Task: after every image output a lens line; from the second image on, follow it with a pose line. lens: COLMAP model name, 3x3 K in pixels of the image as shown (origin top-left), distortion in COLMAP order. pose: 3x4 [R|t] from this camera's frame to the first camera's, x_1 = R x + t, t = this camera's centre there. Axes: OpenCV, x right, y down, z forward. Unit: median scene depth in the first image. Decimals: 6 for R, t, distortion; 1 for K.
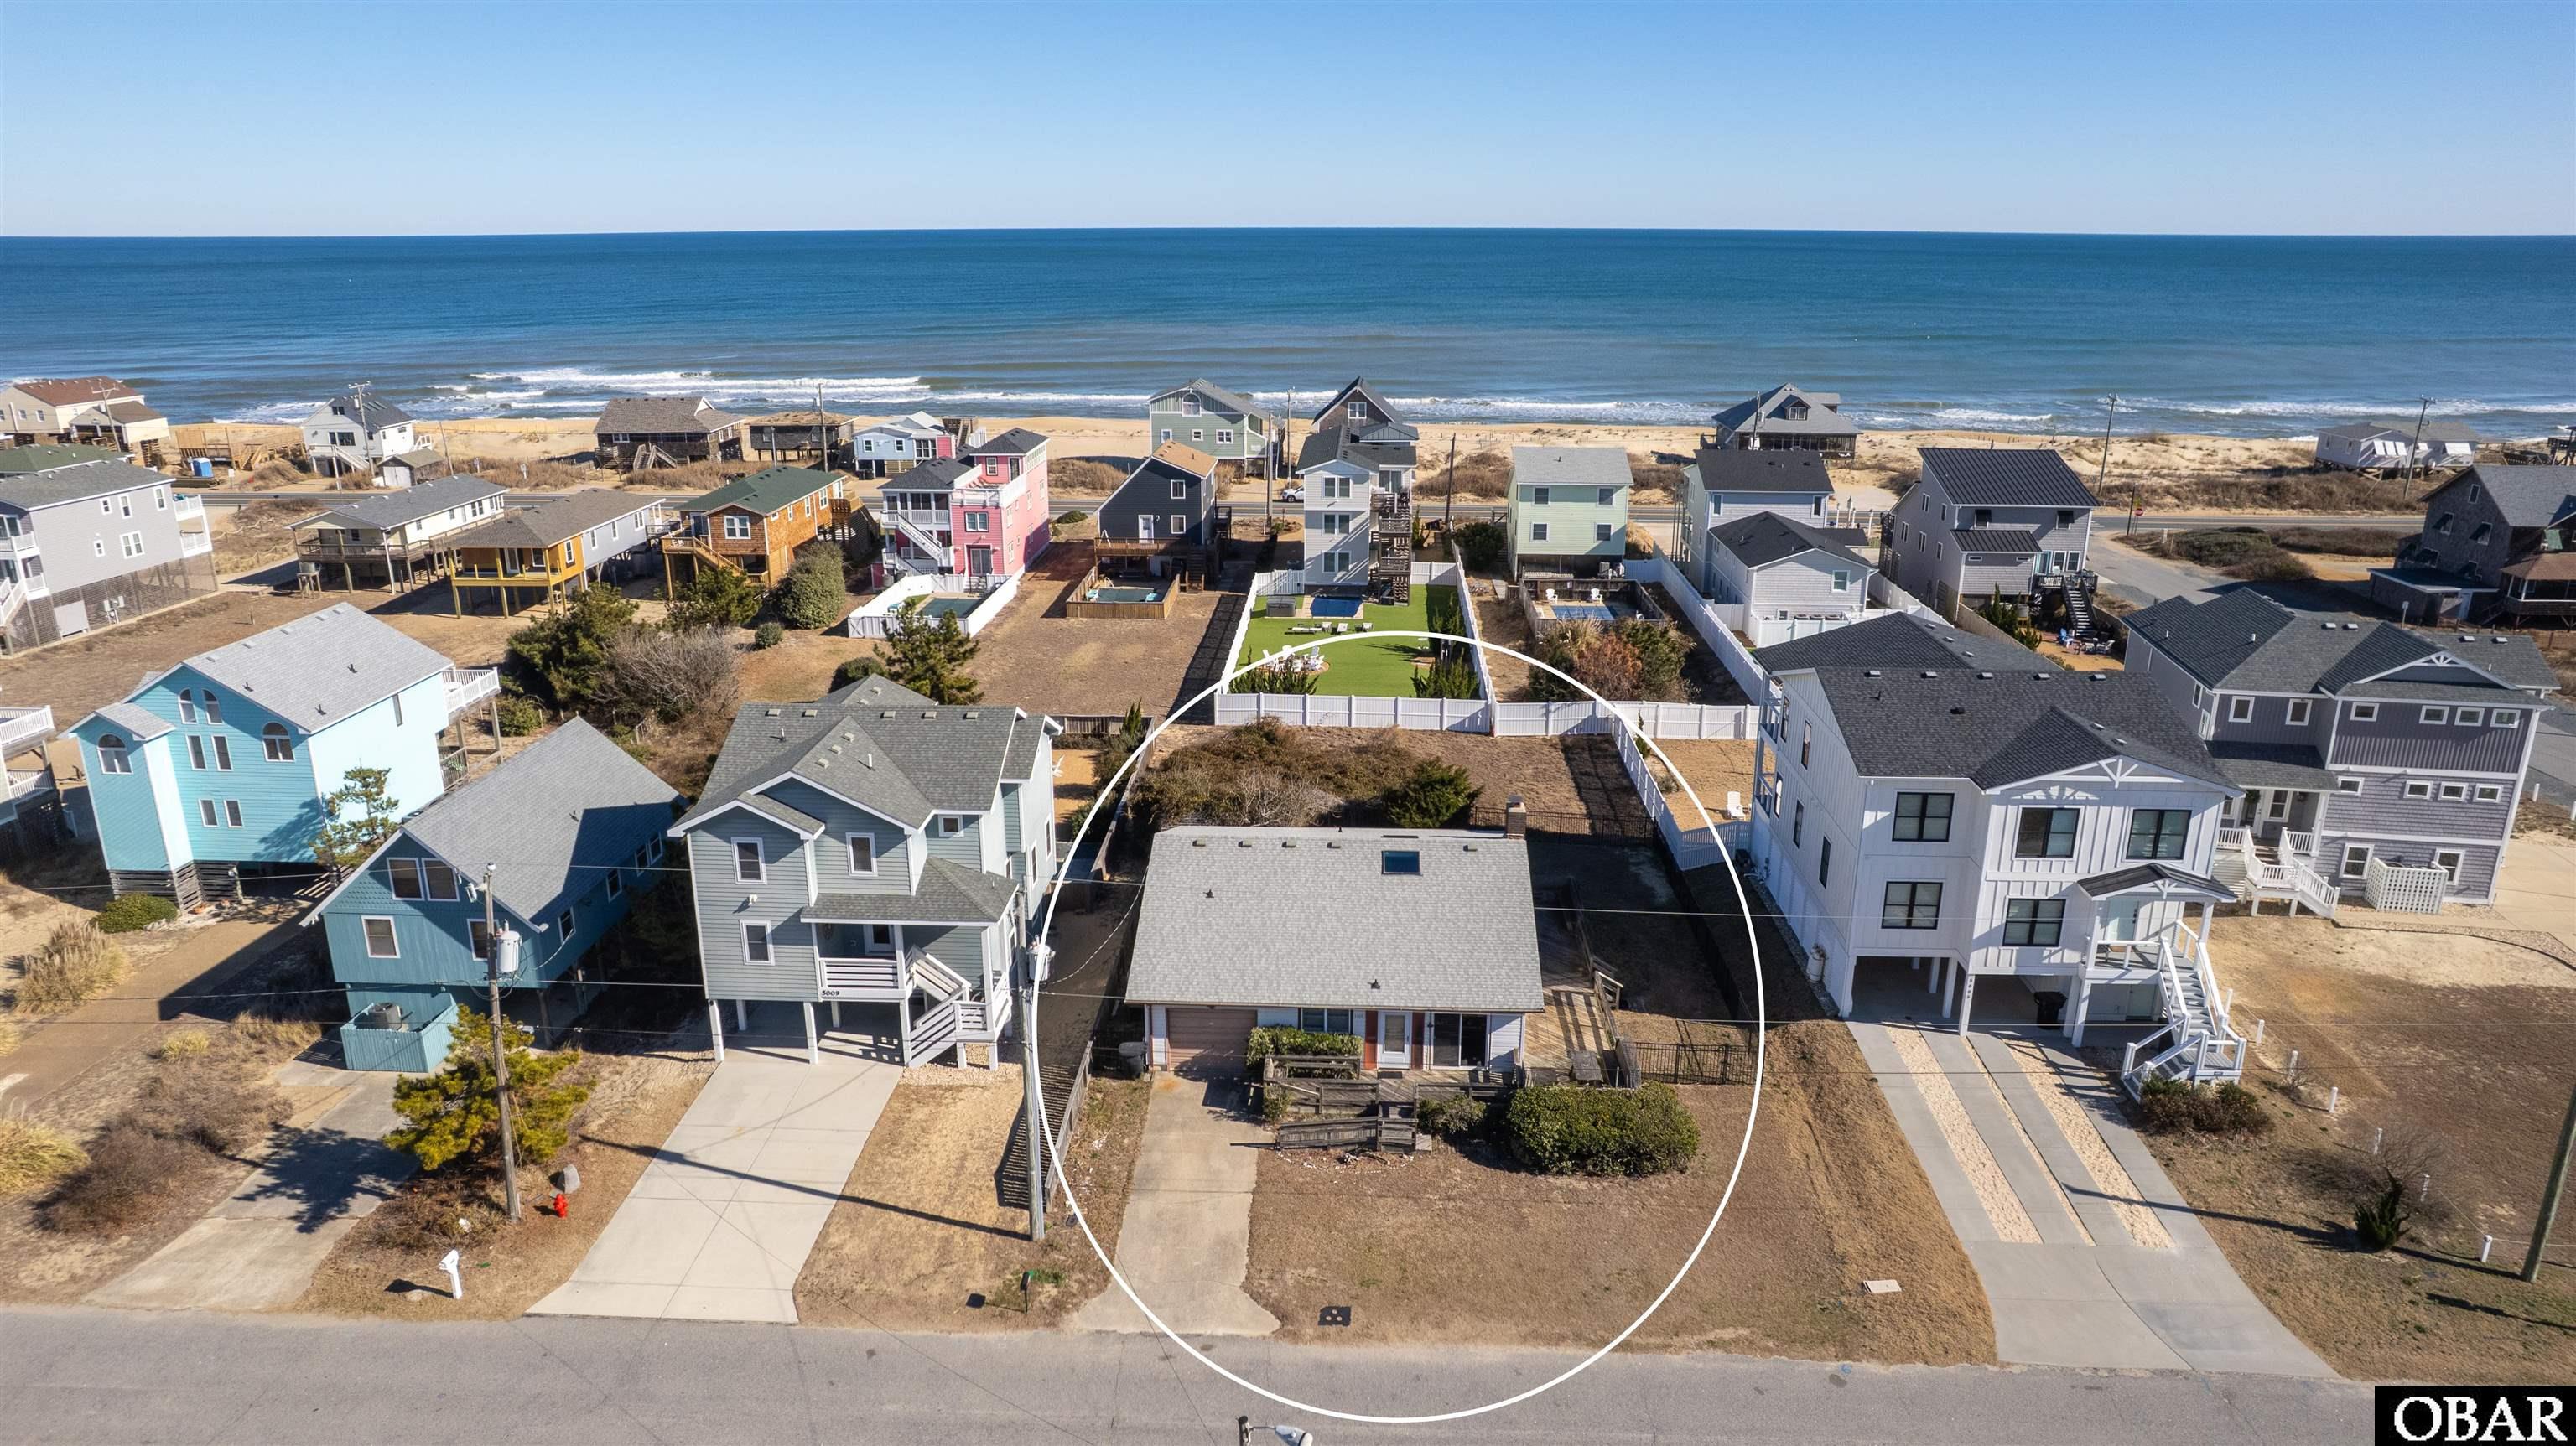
lens RADIAL K [[1646.4, 0, 1280.5], [0, 1646.4, 731.2], [0, 0, 1]] dist [-0.069875, 0.055869]
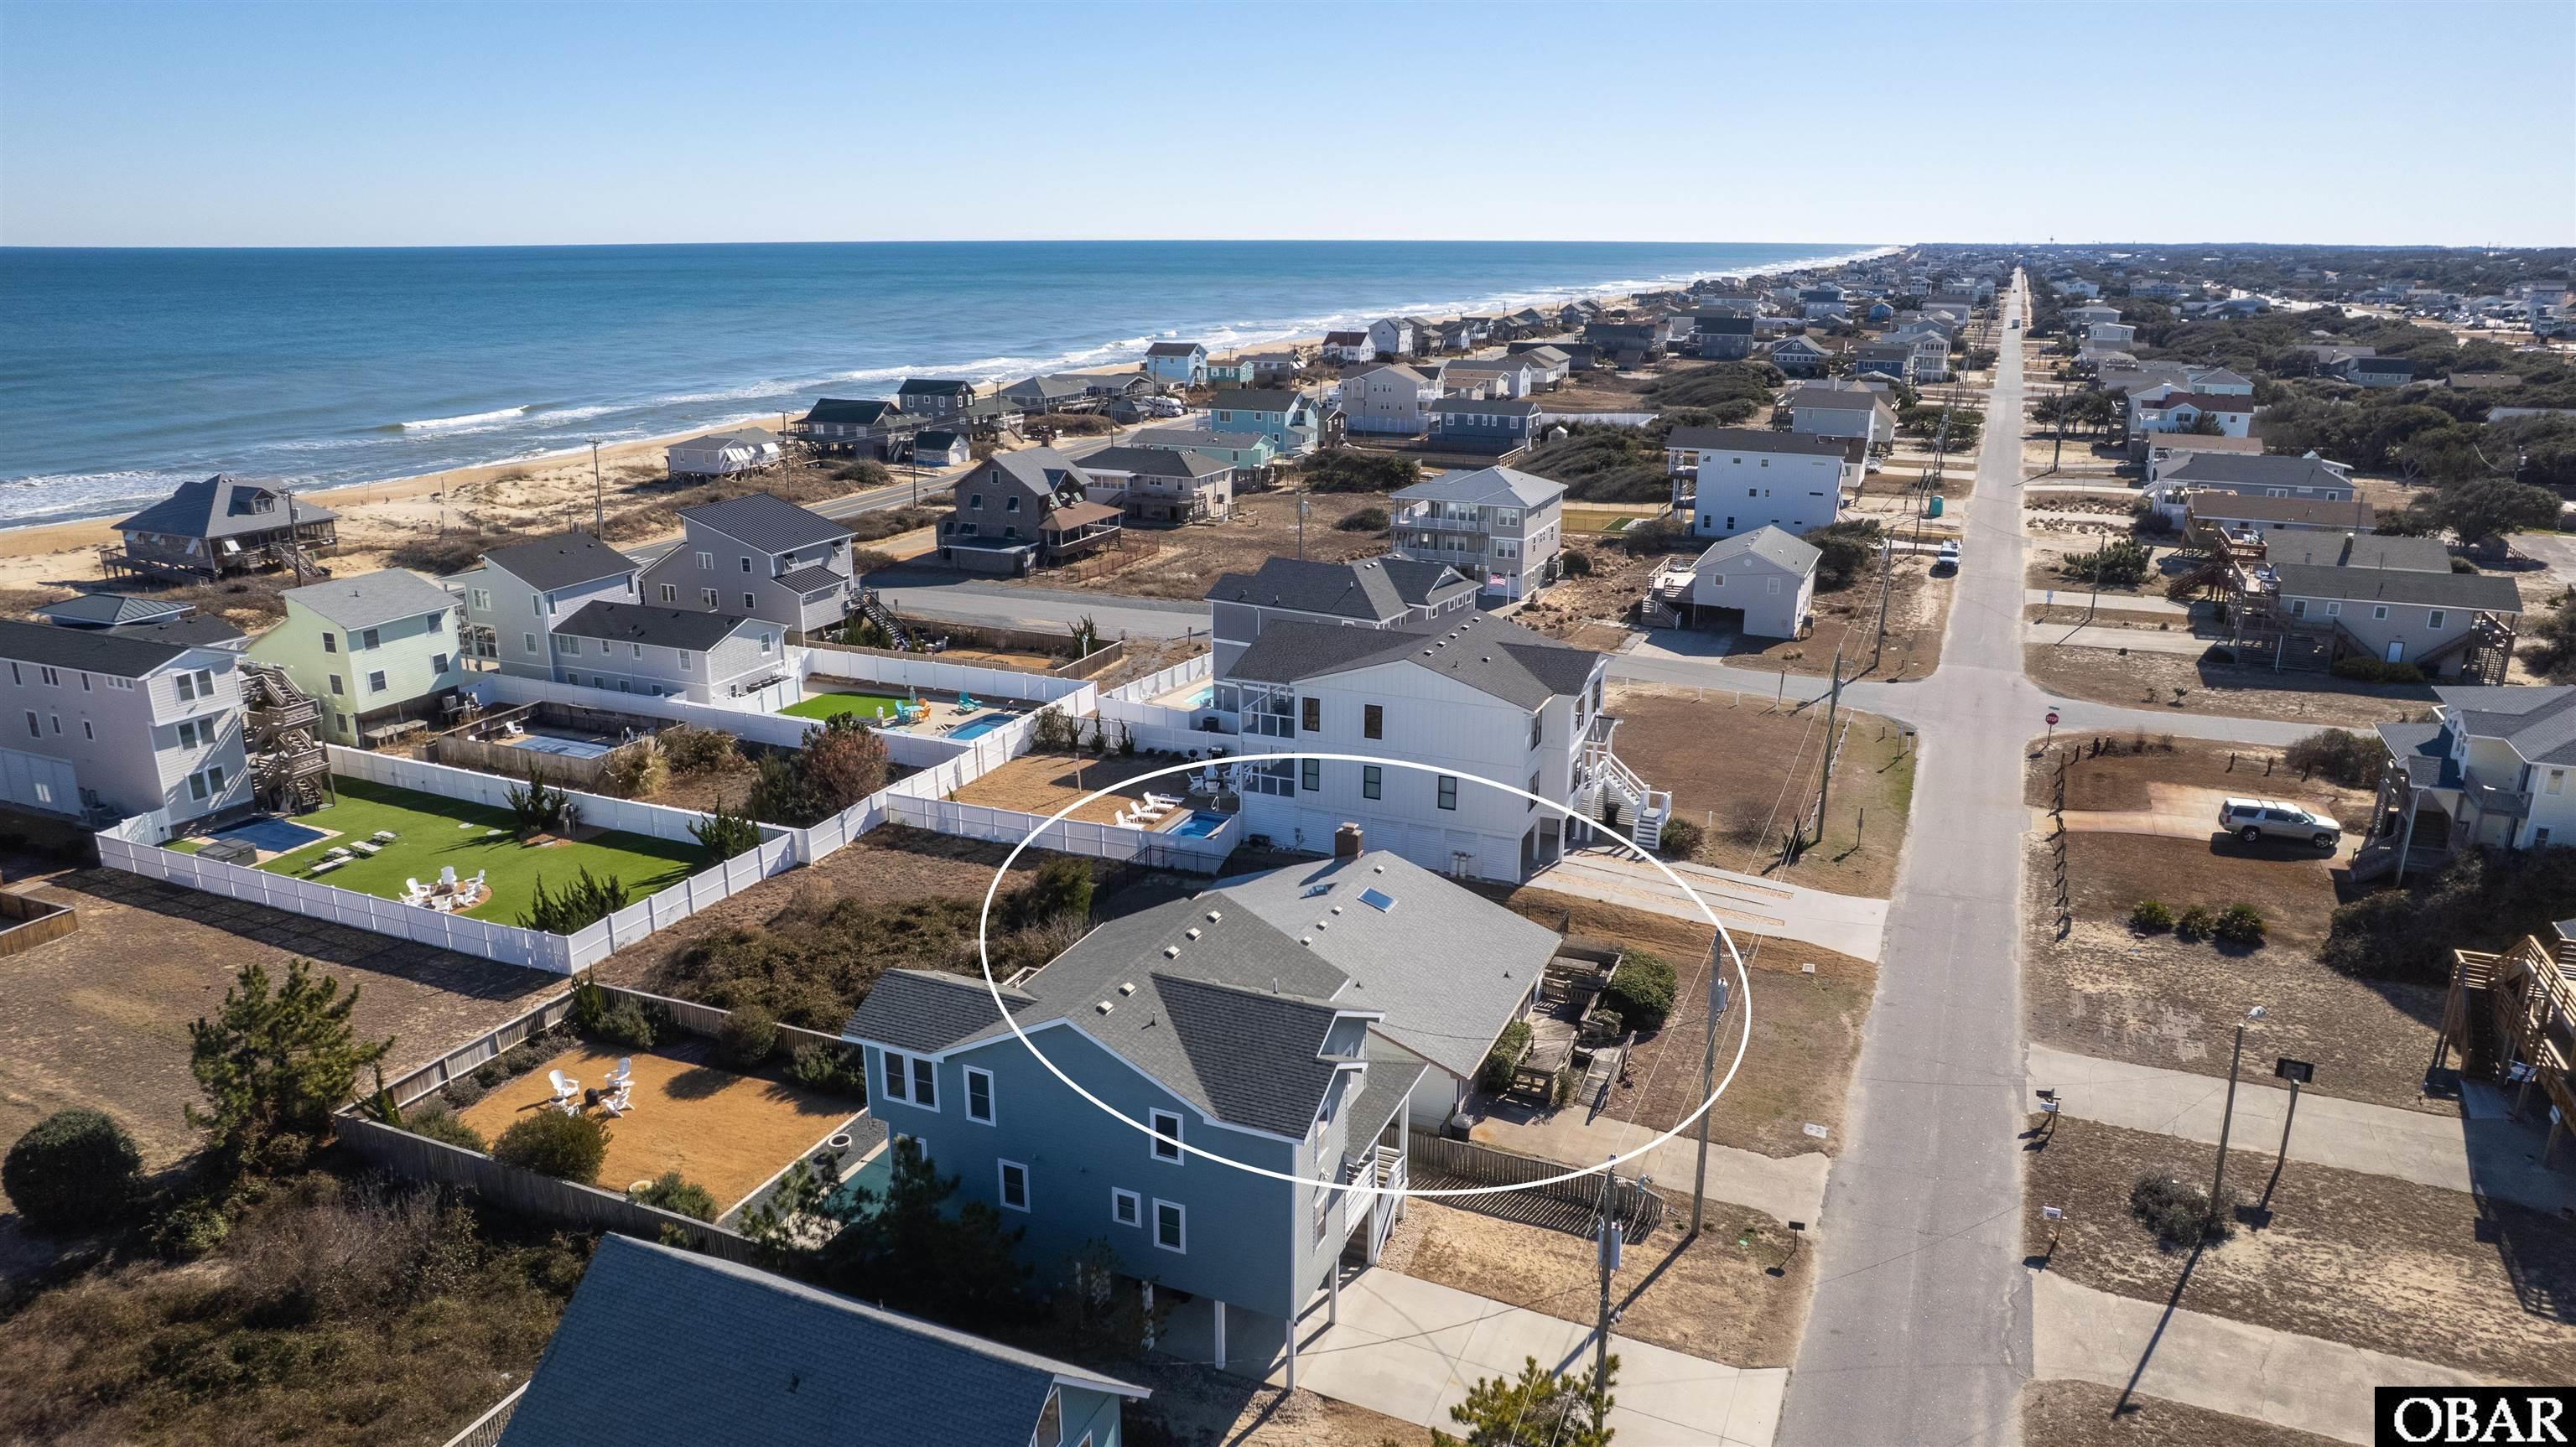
lens RADIAL K [[1661.2, 0, 1279.8], [0, 1661.2, 720.1], [0, 0, 1]] dist [-0.070449, 0.057746]
pose [[0.348946, -0.263854, 0.899232, -0.830491], [0.277824, 0.945536, 0.169632, -0.220762], [-0.895014, 0.190636, 0.403246, 0.484566]]
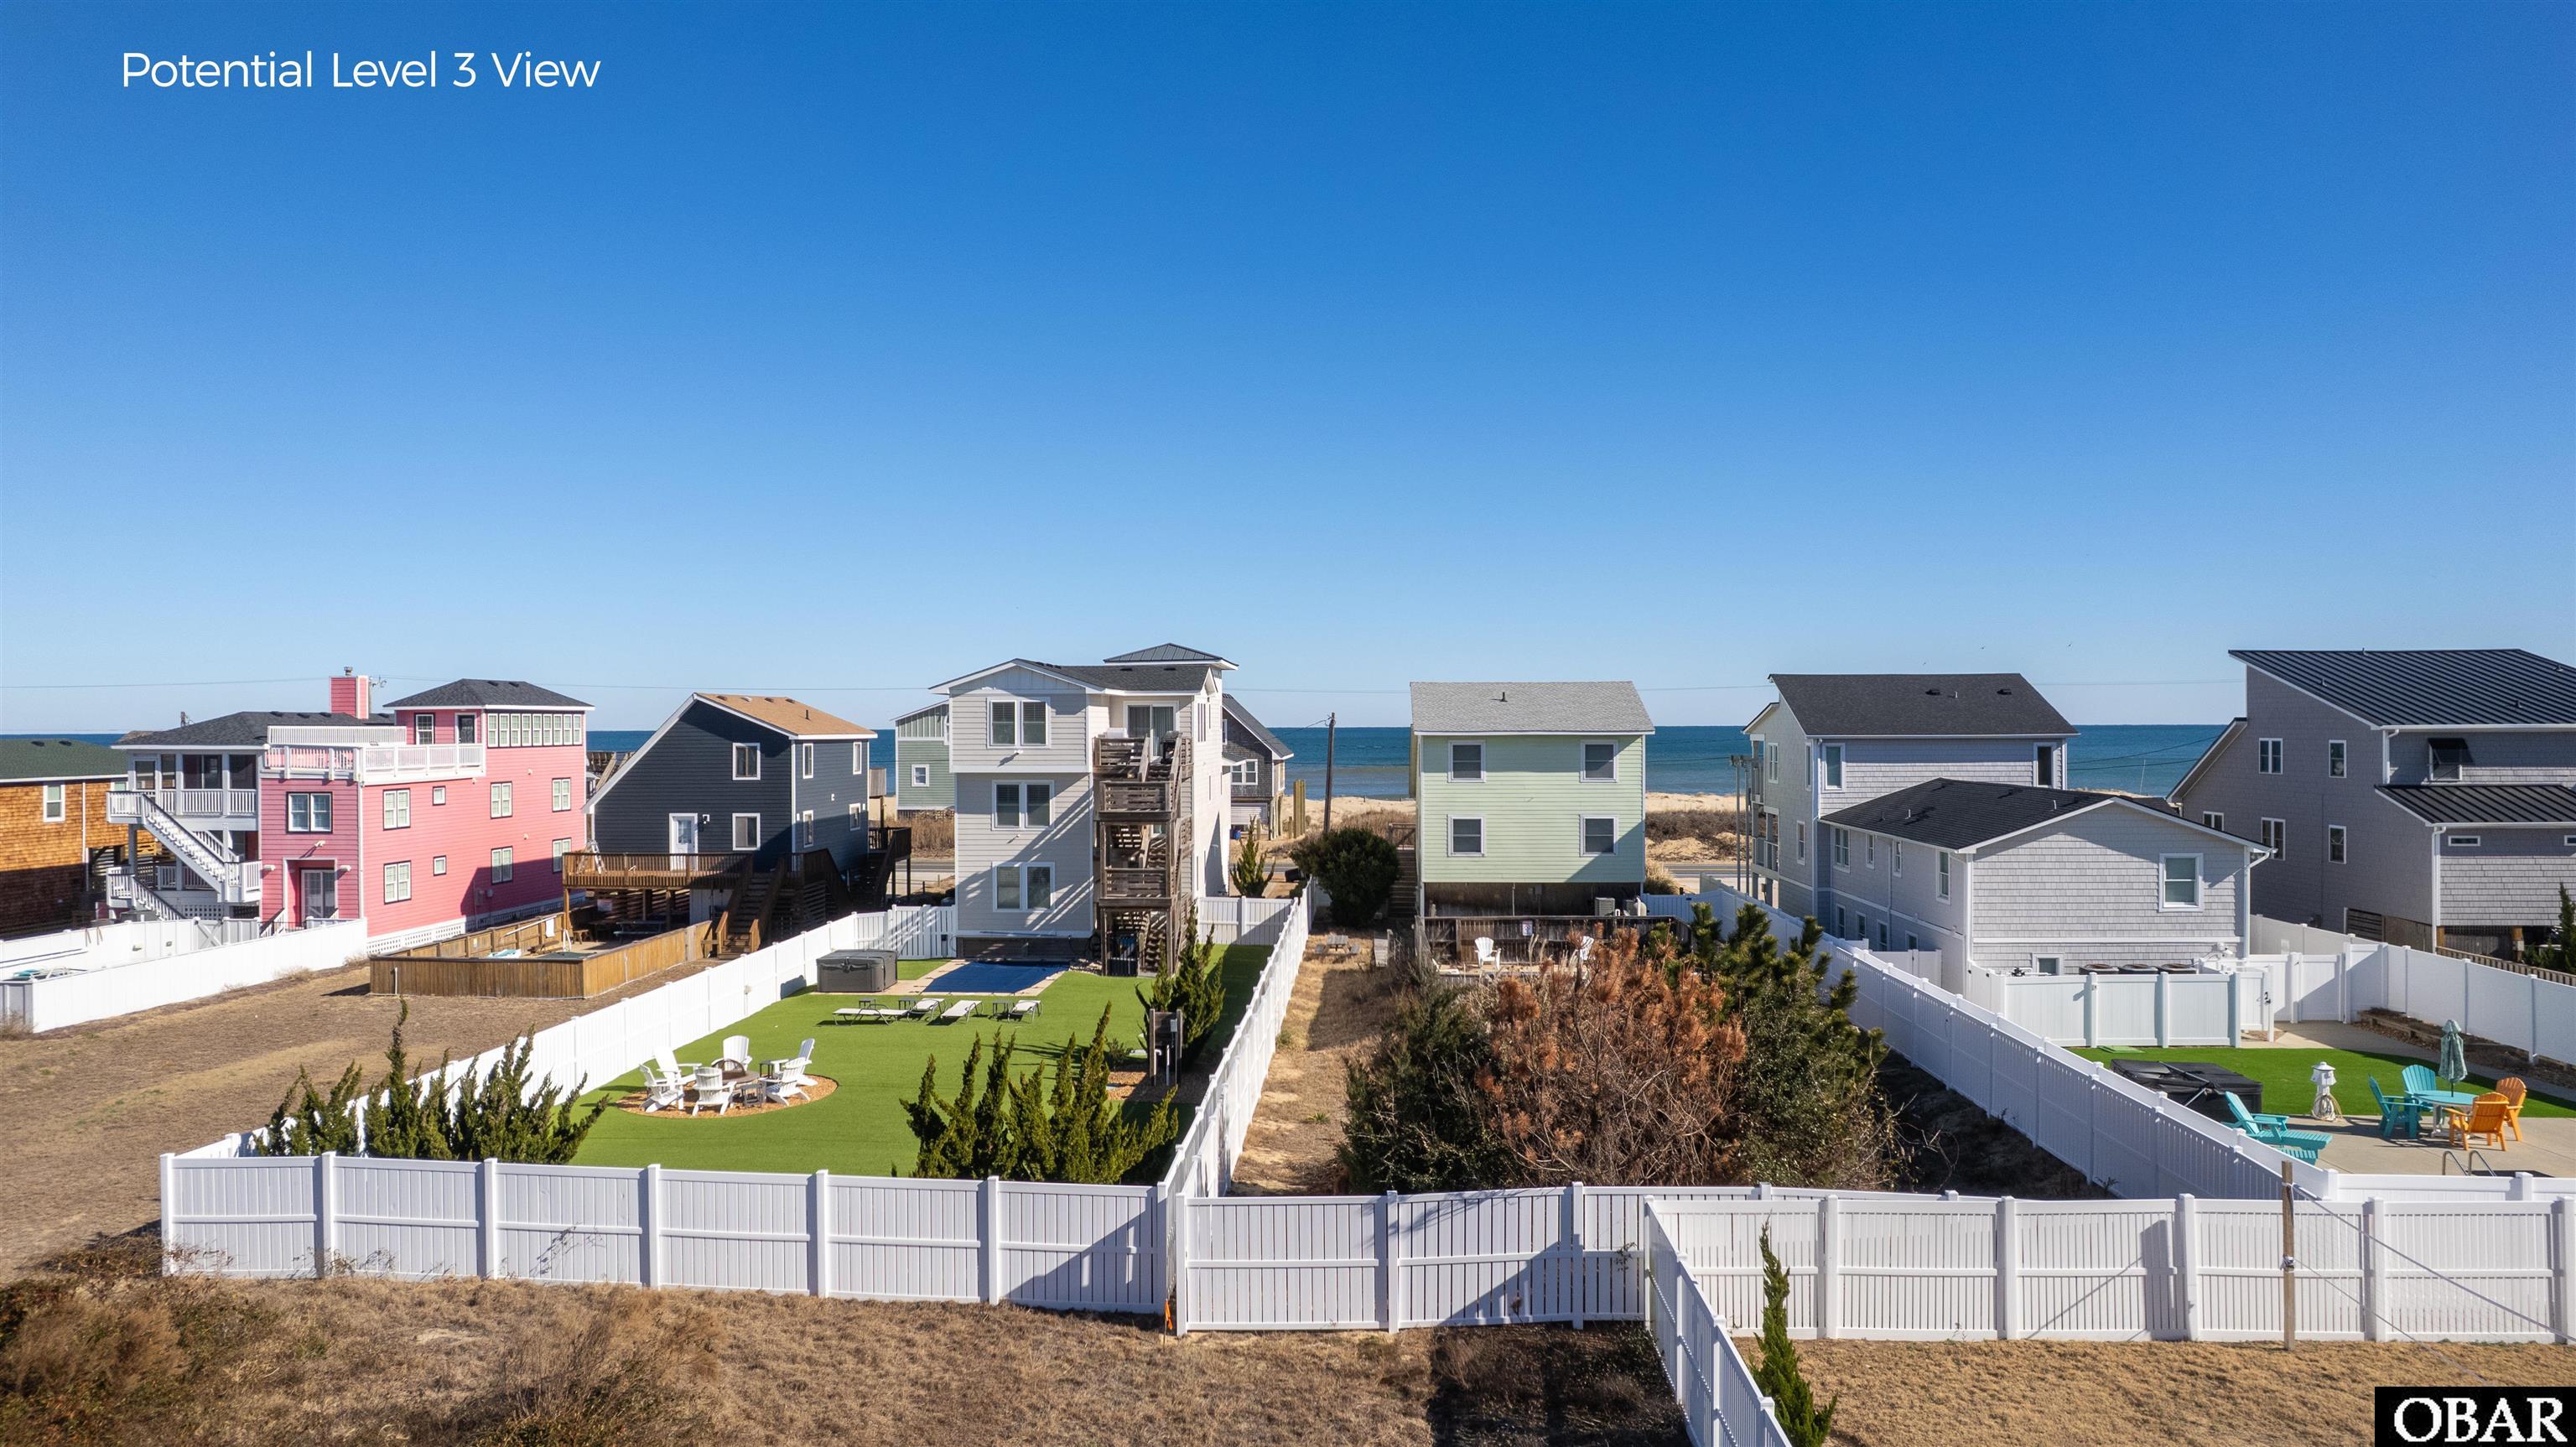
lens RADIAL K [[1667.0, 0, 1282.1], [0, 1667.0, 726.5], [0, 0, 1]] dist [-0.074420, 0.066126]
pose [[0.999990, -0.002793, -0.003539, 0.200189], [0.001627, 0.955688, -0.294377, -0.015025], [0.004205, 0.294368, 0.955683, 0.991839]]
